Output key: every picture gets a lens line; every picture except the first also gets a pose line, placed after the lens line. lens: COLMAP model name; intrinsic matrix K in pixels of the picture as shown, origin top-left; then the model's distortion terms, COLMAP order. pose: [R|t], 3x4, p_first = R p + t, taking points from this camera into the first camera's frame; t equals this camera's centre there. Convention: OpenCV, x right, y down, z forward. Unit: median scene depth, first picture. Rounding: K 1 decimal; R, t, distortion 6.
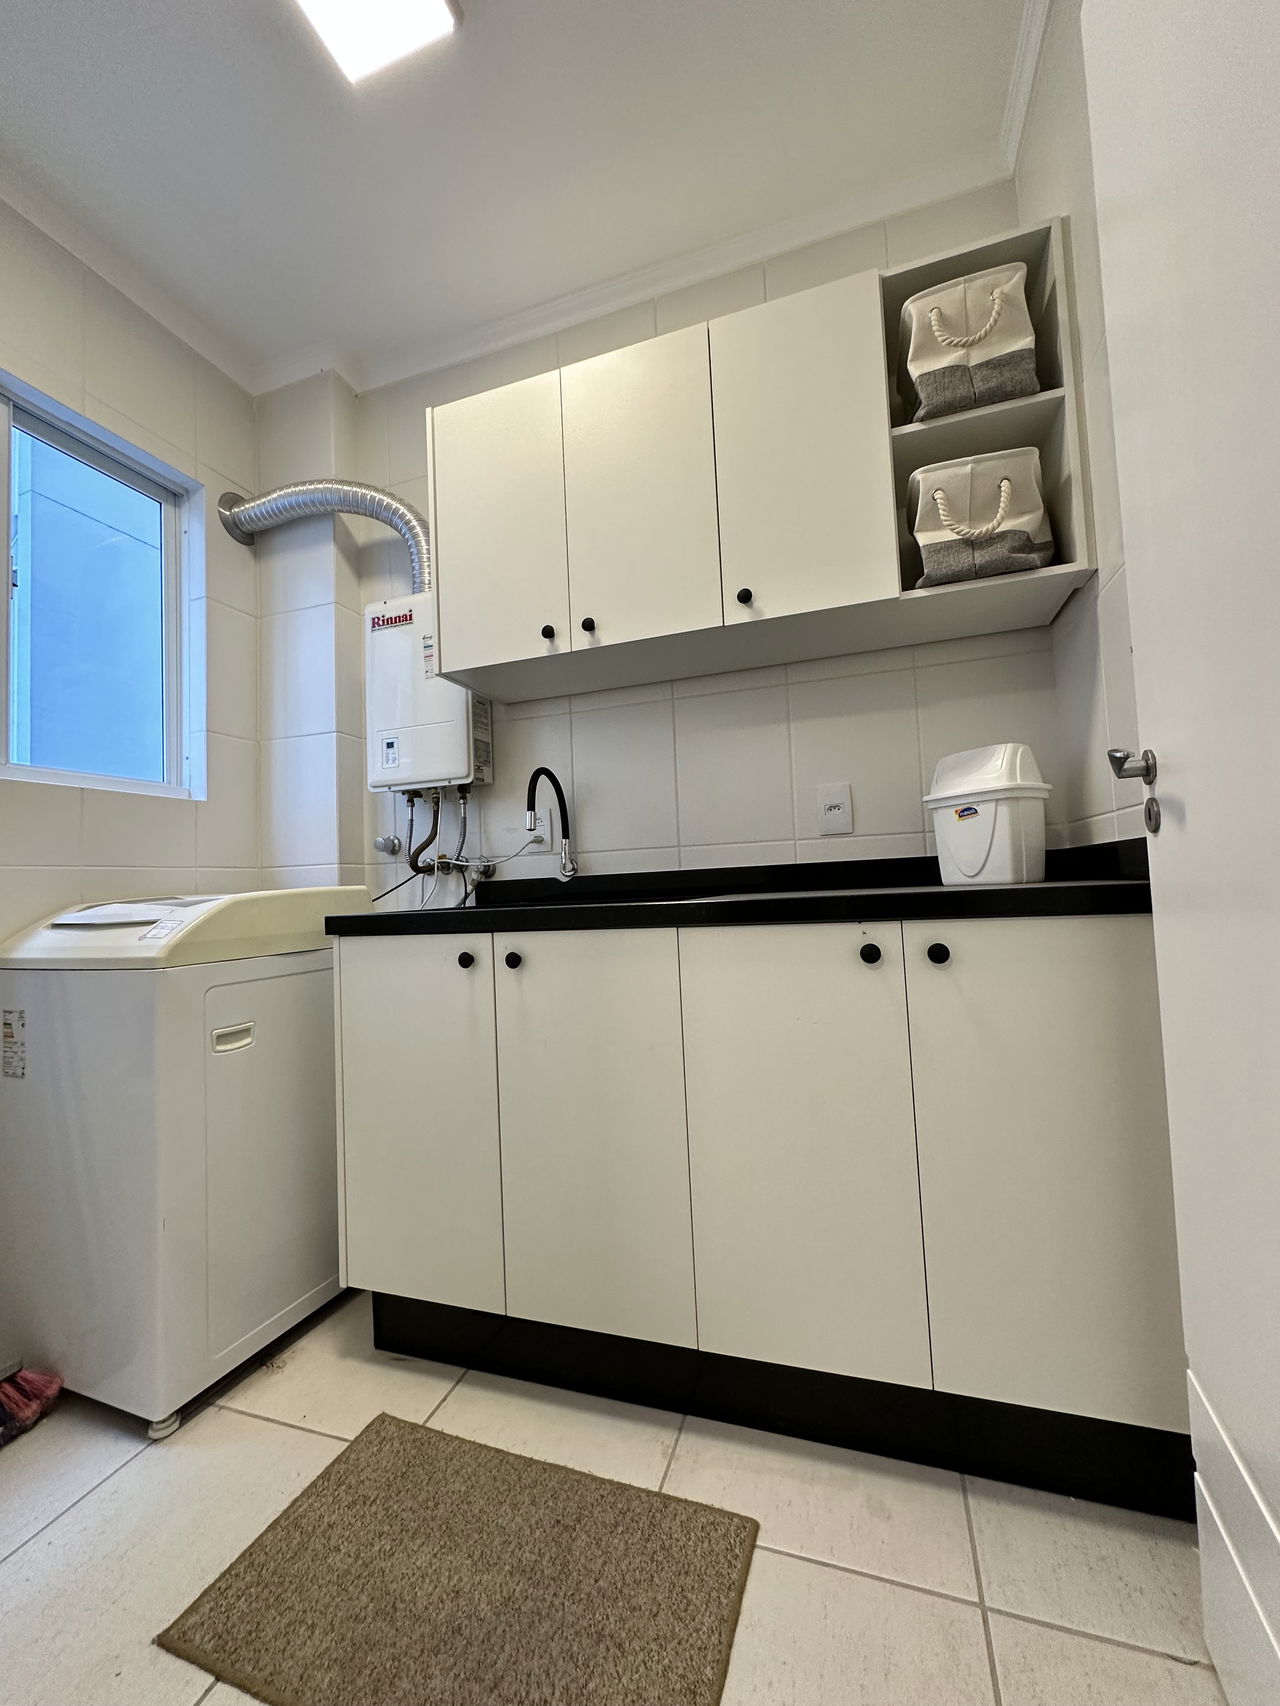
lens RADIAL K [[680.8, 0, 636.9], [0, 680.8, 850.6], [0, 0, 1]] dist [-0.006169, 0.001019]
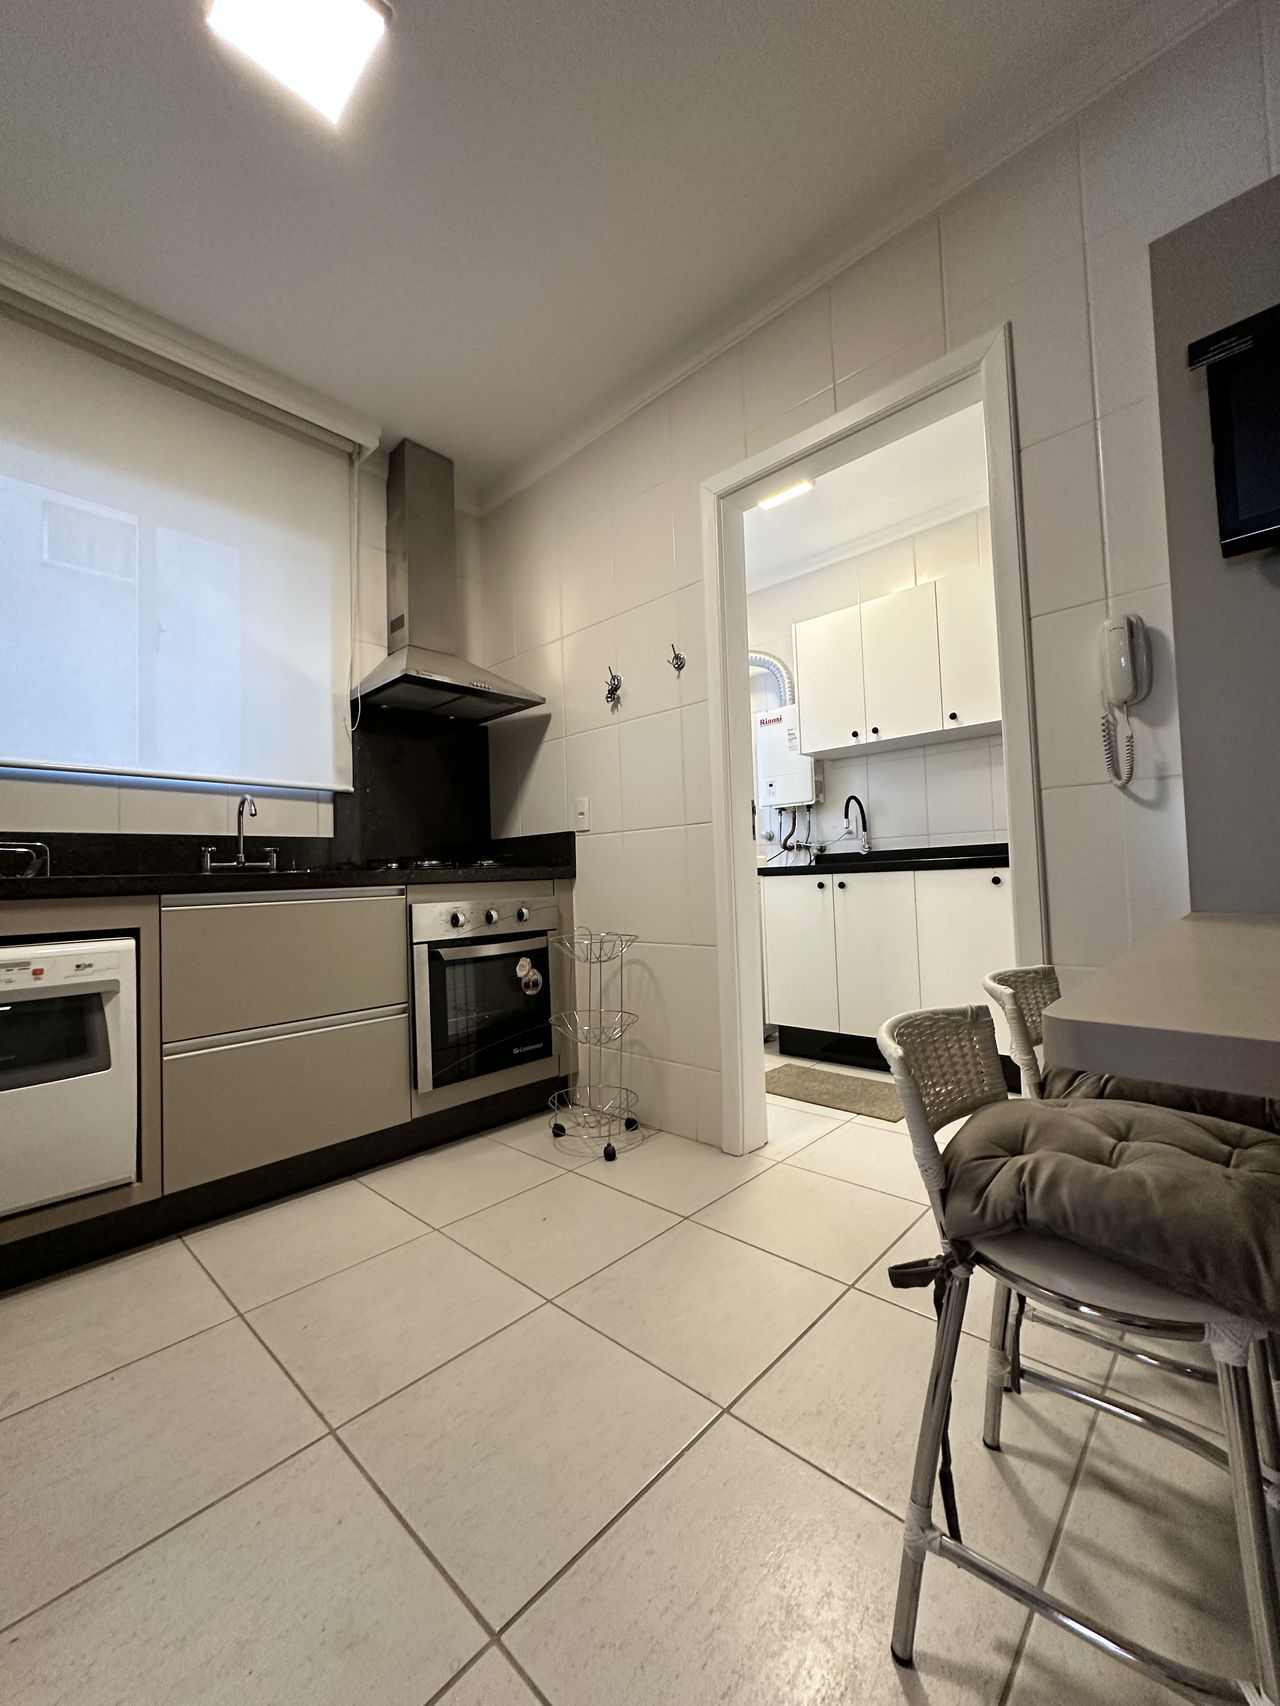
lens RADIAL K [[680.8, 0, 636.1], [0, 680.8, 847.8], [0, 0, 1]] dist [-0.006169, 0.001019]
pose [[0.909021, -0.004290, -0.416728, 0.123974], [0.012563, 0.999775, 0.017113, -0.014877], [0.416561, -0.020791, 0.908870, -1.152396]]
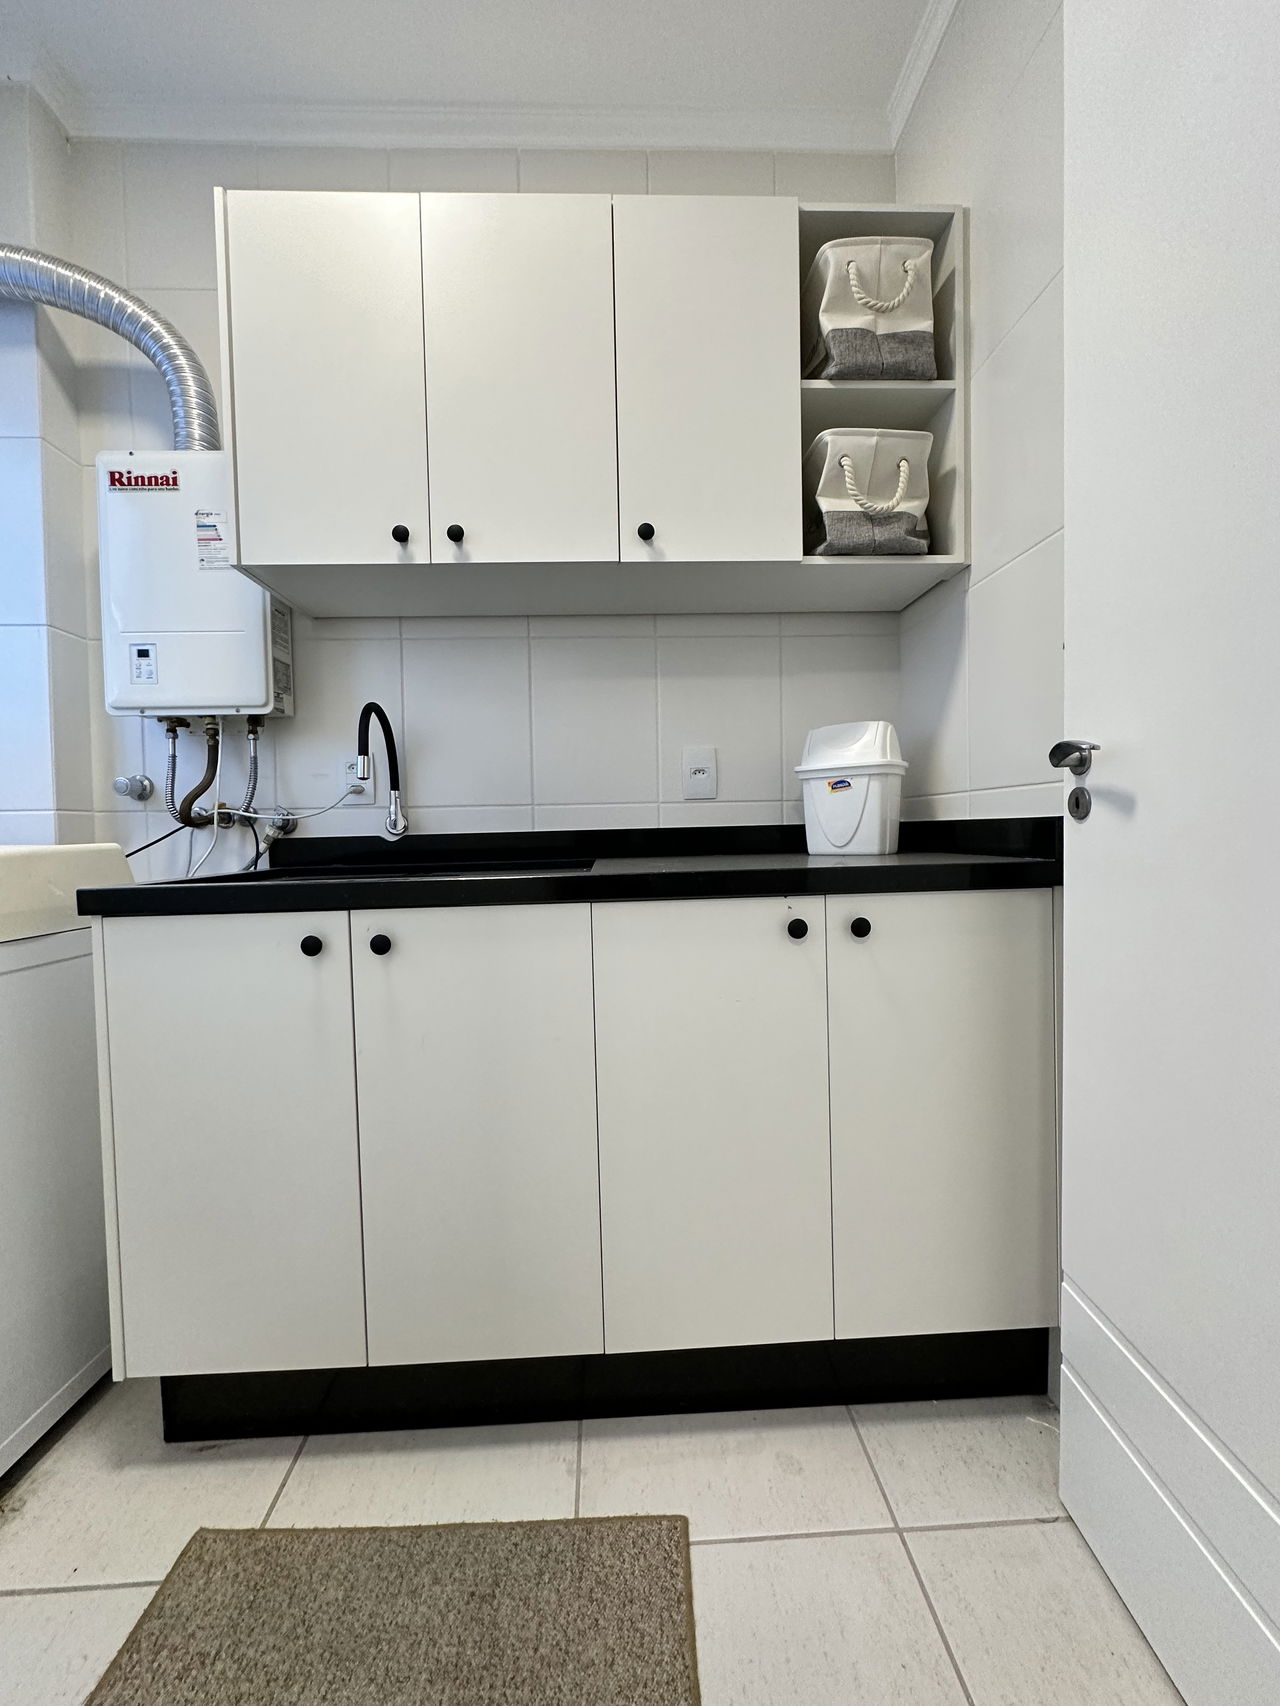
lens RADIAL K [[680.8, 0, 636.4], [0, 680.8, 850.8], [0, 0, 1]] dist [-0.006169, 0.001019]
pose [[0.932018, 0.011519, 0.362228, -0.151699], [-0.037494, 0.997196, 0.064760, -0.009936], [-0.360466, -0.073938, 0.929837, 0.120535]]
